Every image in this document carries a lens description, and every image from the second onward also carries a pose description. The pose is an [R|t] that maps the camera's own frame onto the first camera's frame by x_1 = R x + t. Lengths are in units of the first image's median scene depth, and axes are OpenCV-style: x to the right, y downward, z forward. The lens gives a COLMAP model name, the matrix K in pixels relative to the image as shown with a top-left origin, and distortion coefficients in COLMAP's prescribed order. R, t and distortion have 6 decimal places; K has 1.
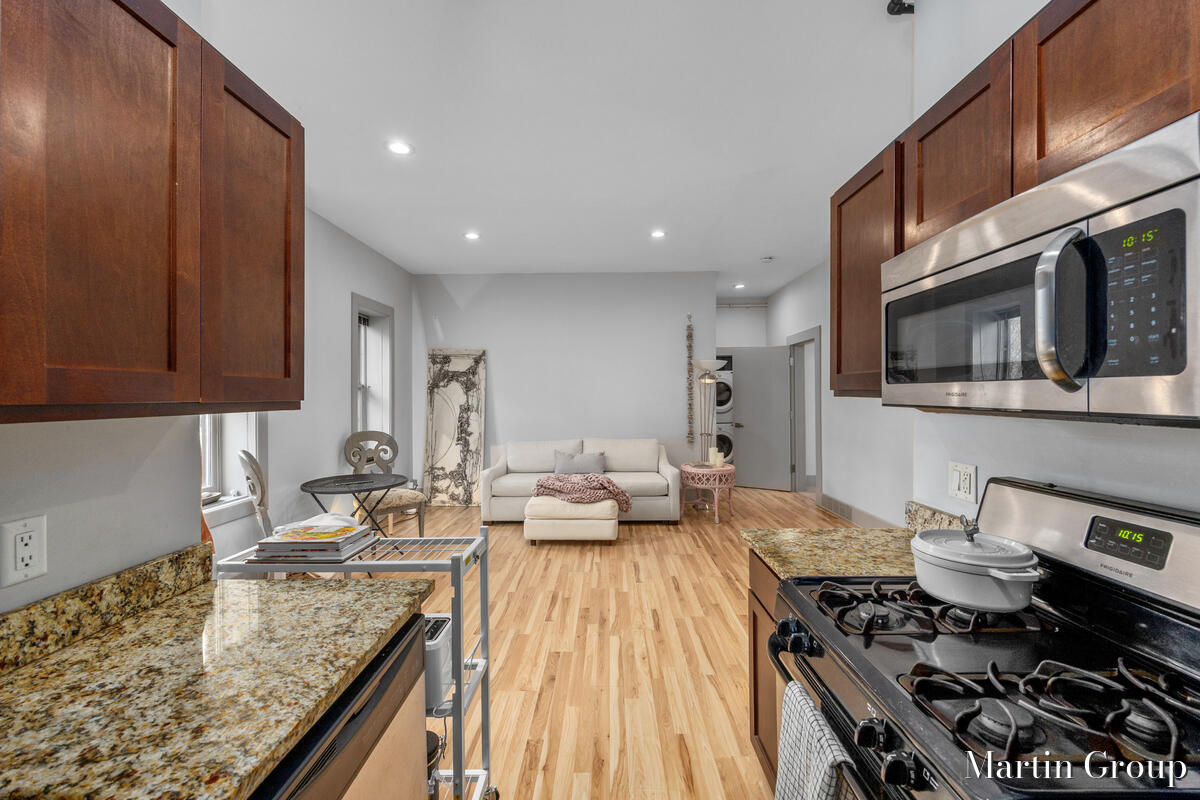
lens RADIAL K [[483.2, 0, 596.5], [0, 483.2, 398.0], [0, 0, 1]] dist [0.000540, 0.000152]
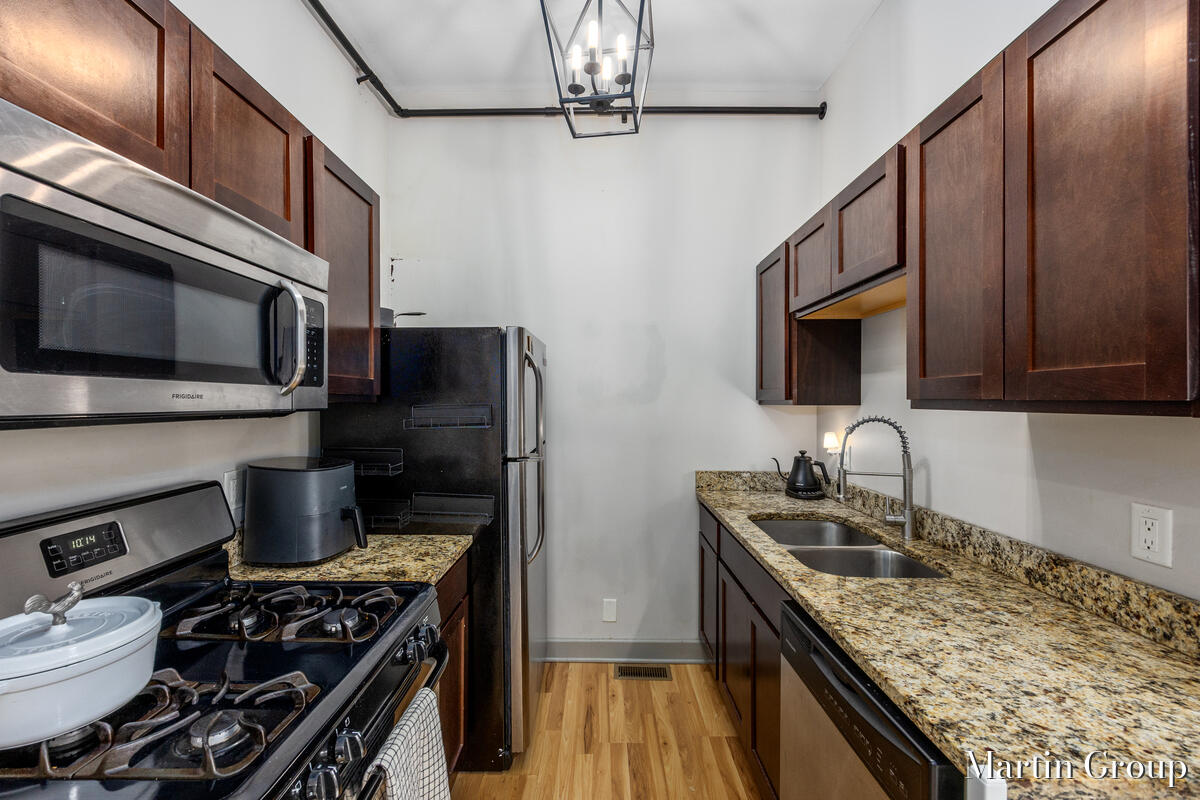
lens RADIAL K [[483.2, 0, 597.6], [0, 483.2, 400.9], [0, 0, 1]] dist [0.000540, 0.000152]
pose [[-0.999764, 0.007603, -0.020370, 0.076365], [0.007361, 0.999902, 0.011927, -0.005726], [0.020459, 0.011774, -0.999721, 1.976798]]
